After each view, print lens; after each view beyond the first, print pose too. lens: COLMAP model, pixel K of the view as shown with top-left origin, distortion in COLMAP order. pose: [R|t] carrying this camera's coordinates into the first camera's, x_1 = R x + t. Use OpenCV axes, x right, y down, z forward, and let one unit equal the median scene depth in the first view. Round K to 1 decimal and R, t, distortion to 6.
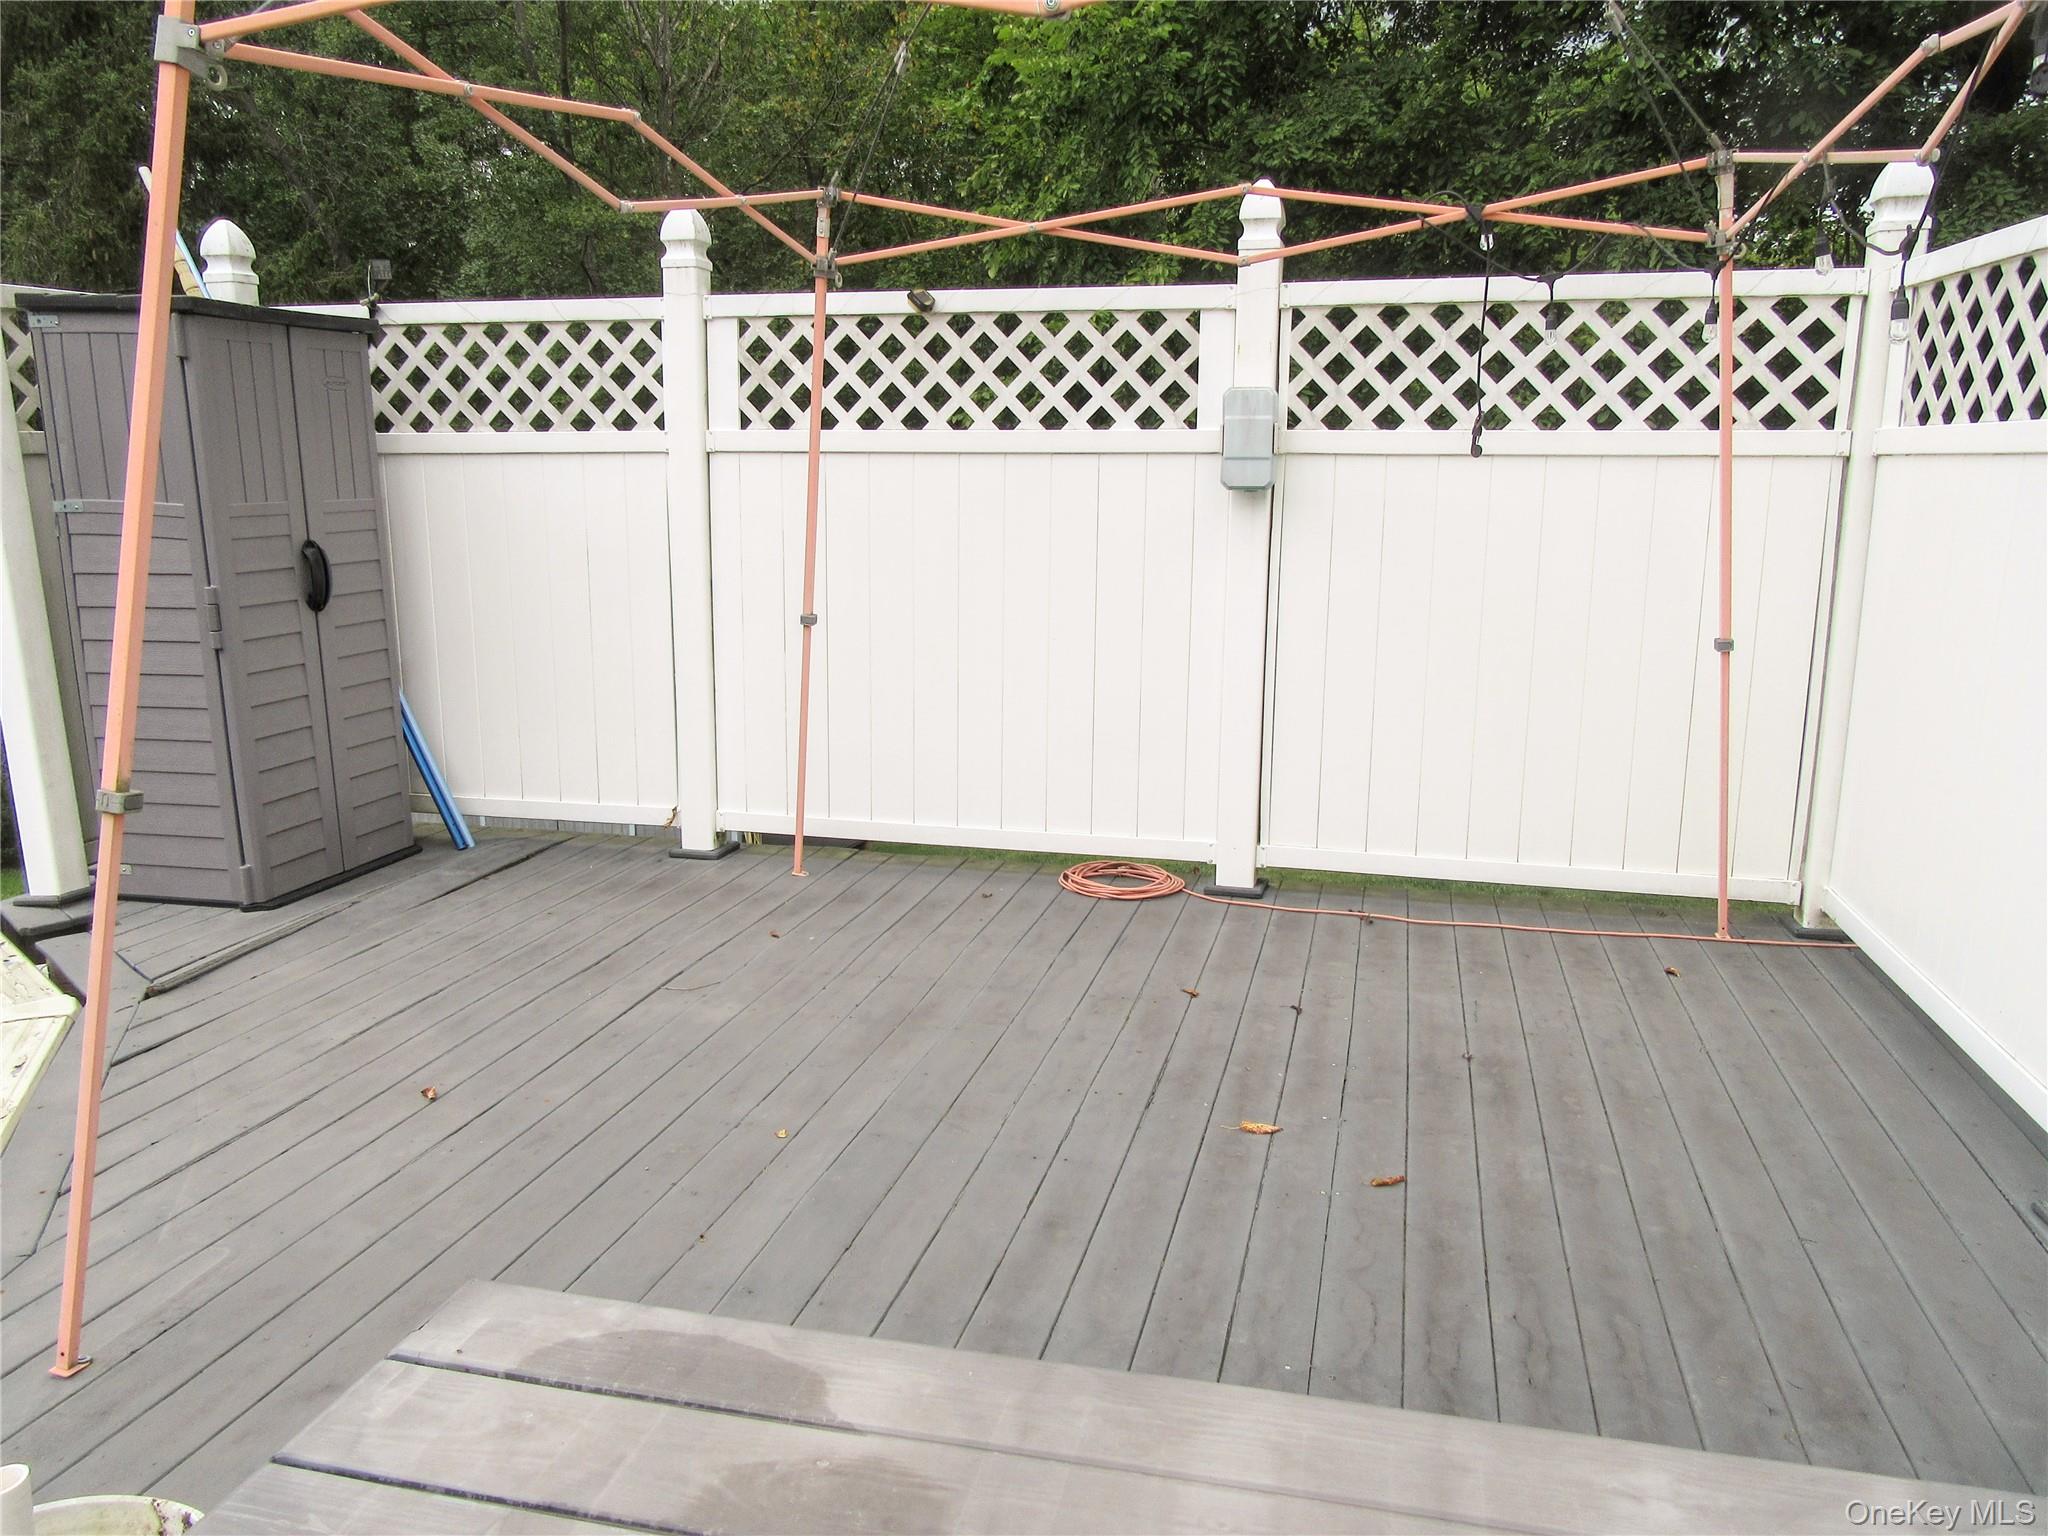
lens RADIAL K [[1513.0, 0, 1030.2], [0, 1513.0, 769.1], [0, 0, 1]] dist [-0.011402, 0.016498]
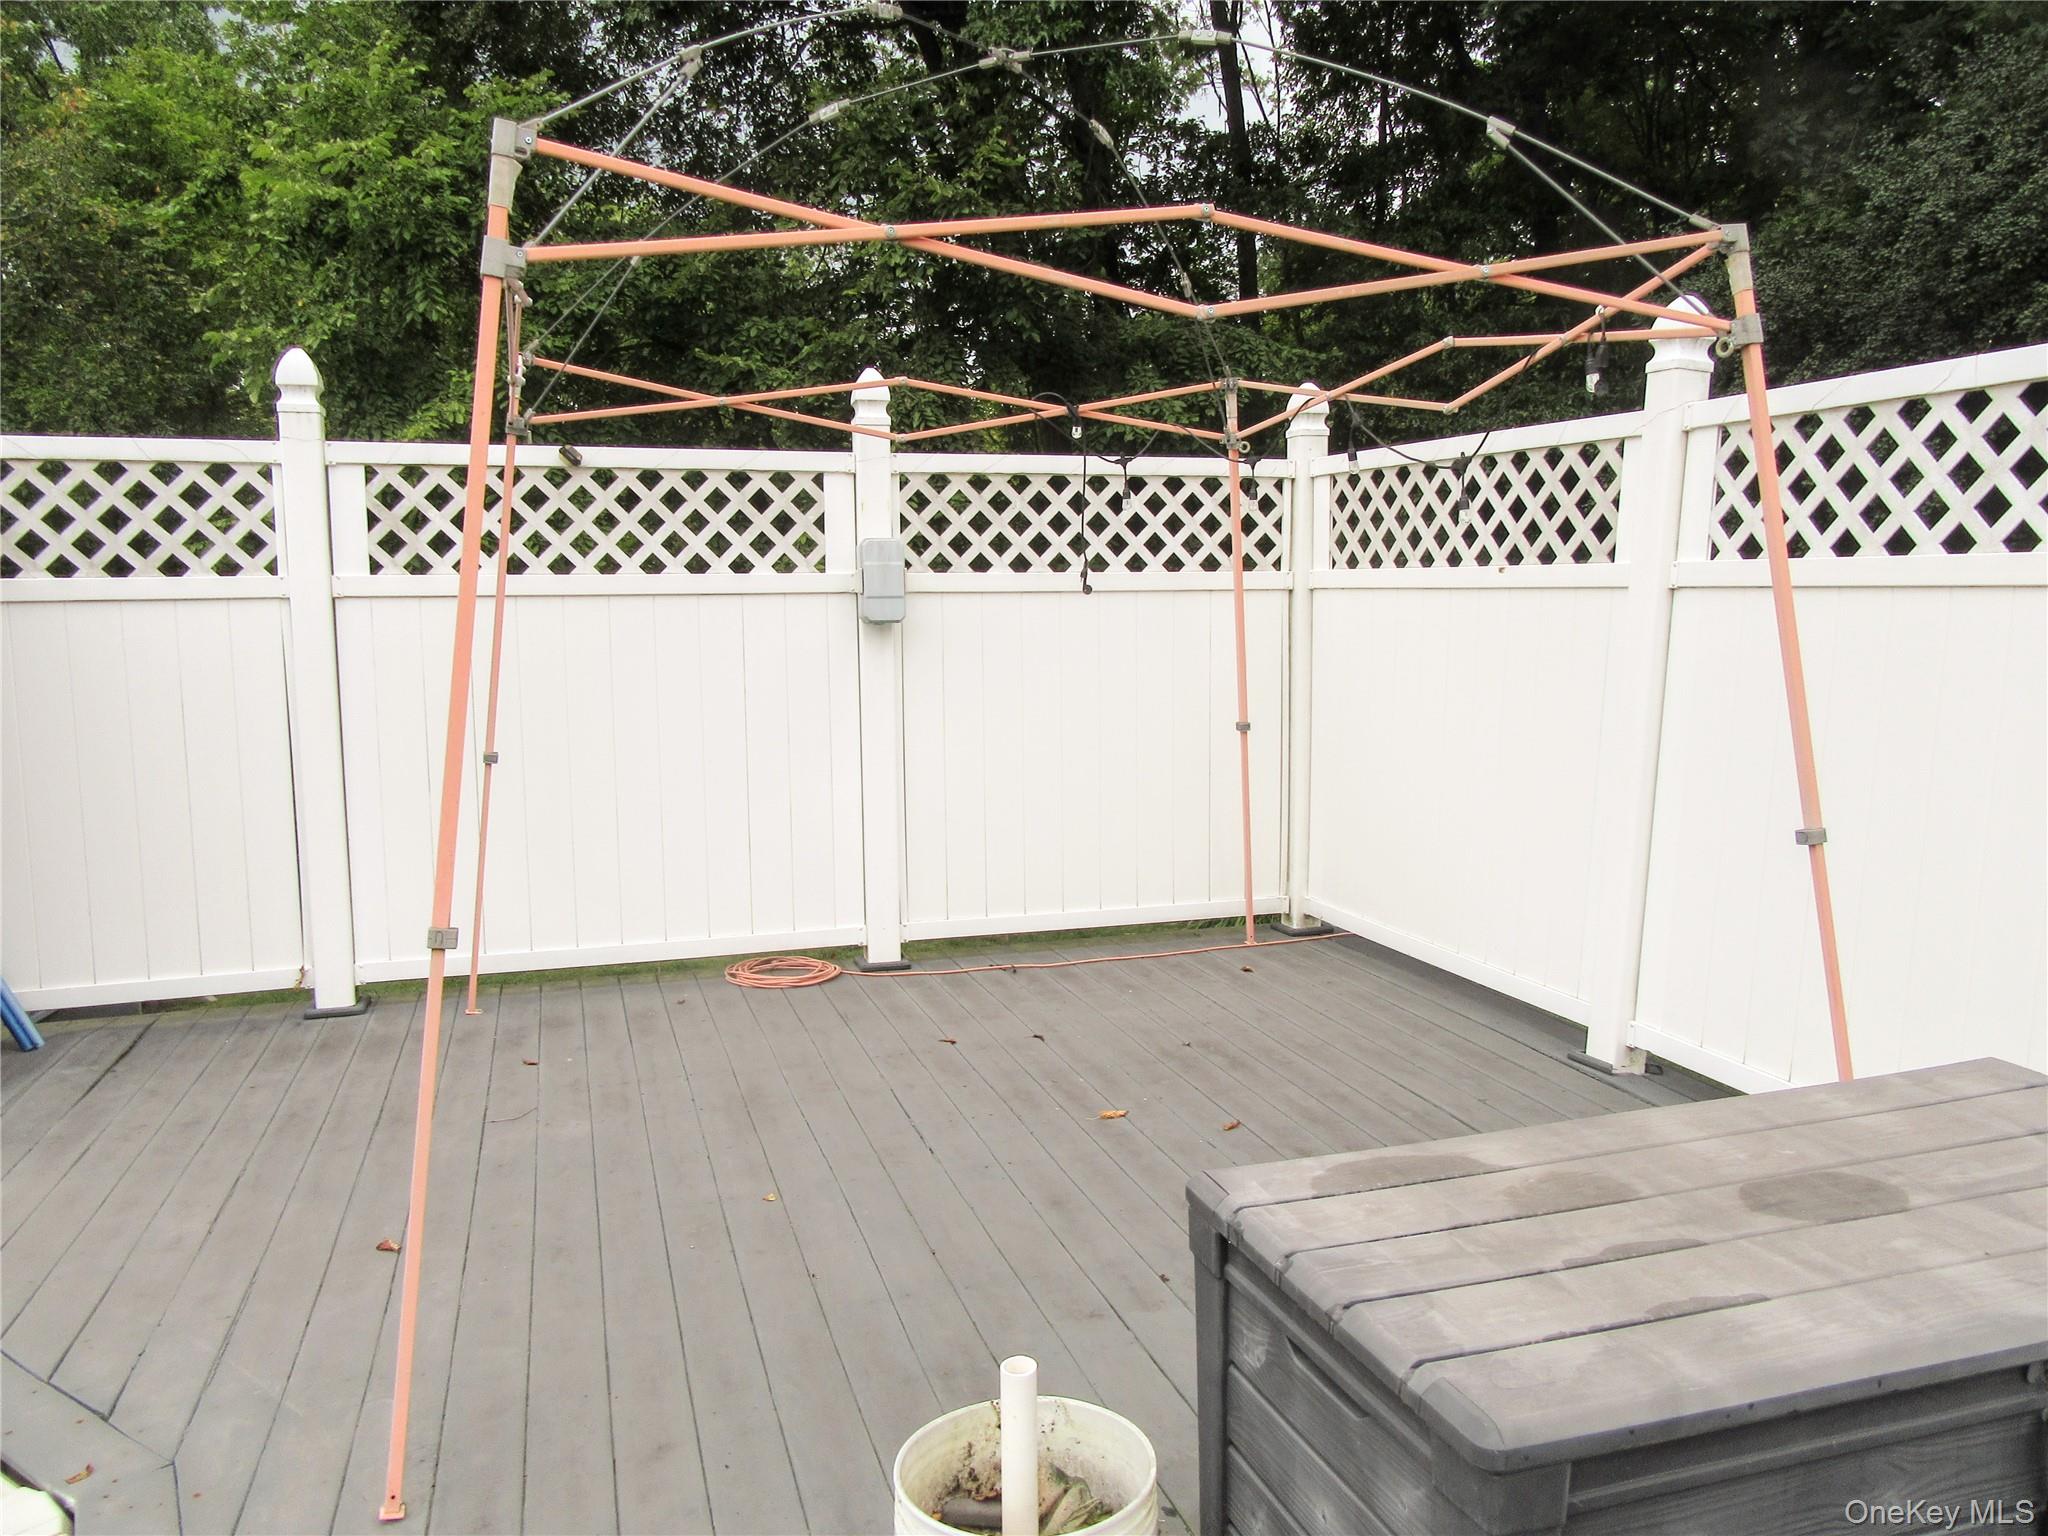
lens RADIAL K [[1513.0, 0, 1024.6], [0, 1513.0, 775.0], [0, 0, 1]] dist [-0.011402, 0.016498]
pose [[0.854519, -0.074759, 0.514013, -0.385844], [0.114699, 0.992318, -0.046356, 0.001874], [-0.506599, 0.098569, 0.856529, -0.063351]]
